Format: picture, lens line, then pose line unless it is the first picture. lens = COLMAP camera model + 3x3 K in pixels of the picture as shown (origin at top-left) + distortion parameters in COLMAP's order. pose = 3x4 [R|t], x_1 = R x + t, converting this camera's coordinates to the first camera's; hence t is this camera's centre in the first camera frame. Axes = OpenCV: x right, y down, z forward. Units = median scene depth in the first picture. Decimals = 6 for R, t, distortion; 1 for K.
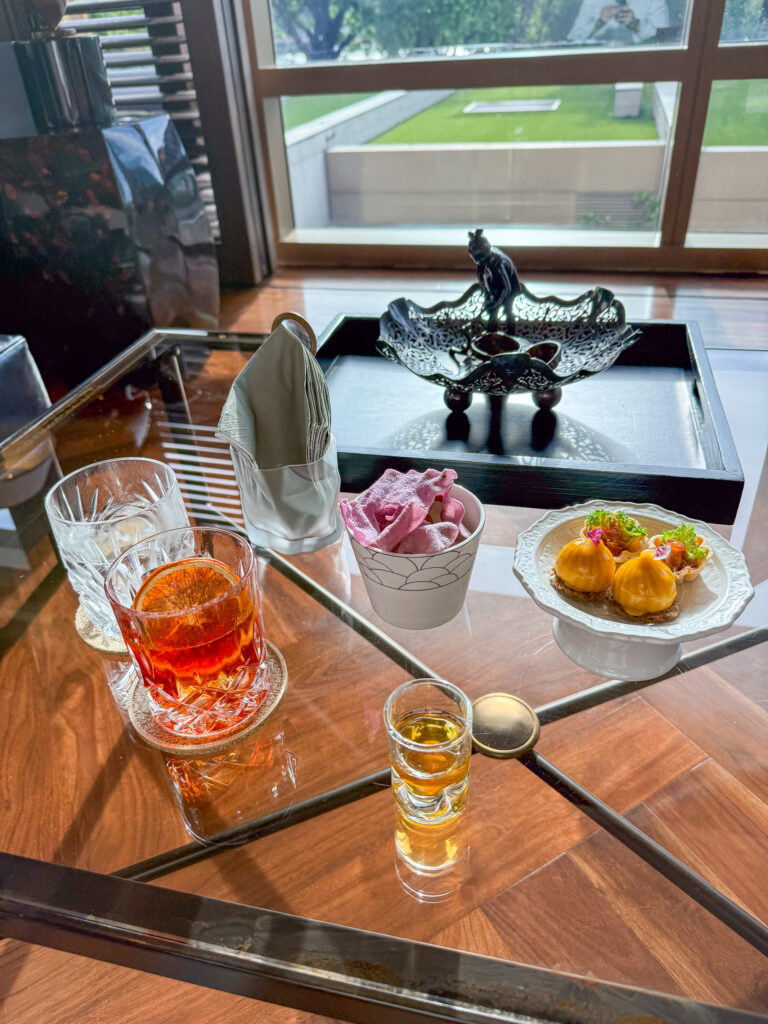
lens RADIAL K [[712.5, 0, 385.9], [0, 712.5, 486.6], [0, 0, 1]] dist [0.109877, -0.261312]
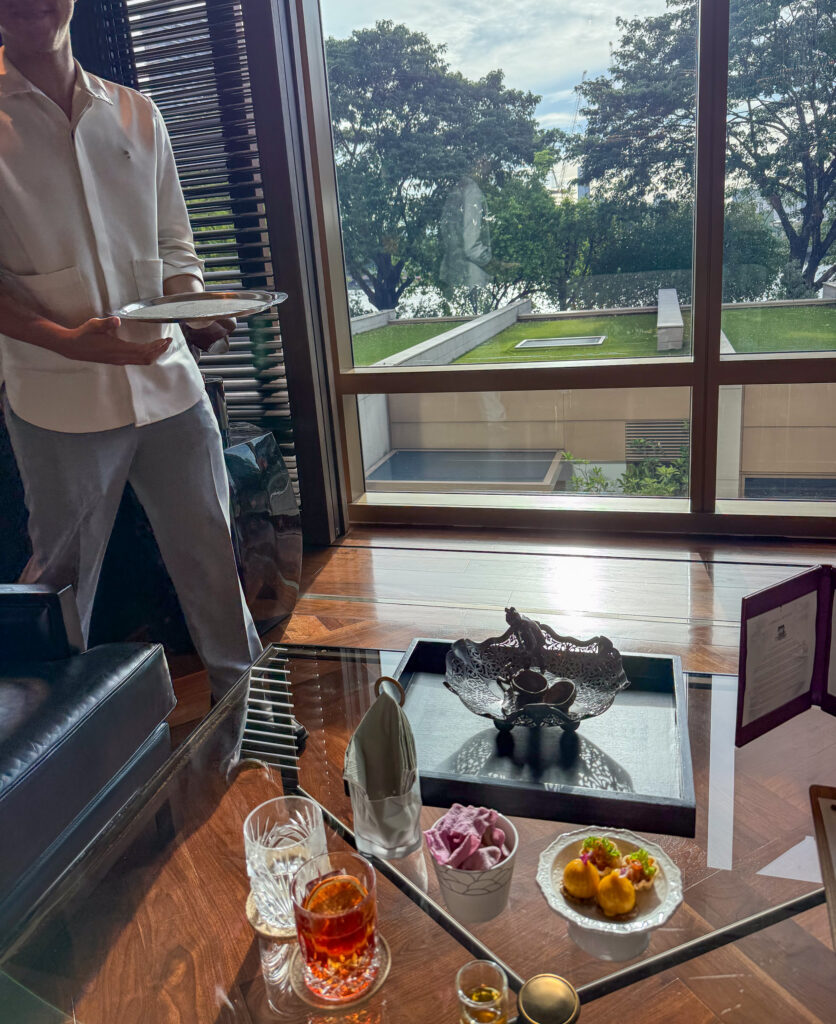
lens RADIAL K [[682.6, 0, 427.1], [0, 682.6, 508.6], [0, 0, 1]] dist [-0.006742, -0.008033]
pose [[0.999566, -0.008057, -0.028330, -0.010458], [-0.001366, 0.948140, -0.317850, -0.161889], [0.029422, 0.317751, 0.947718, -0.598360]]
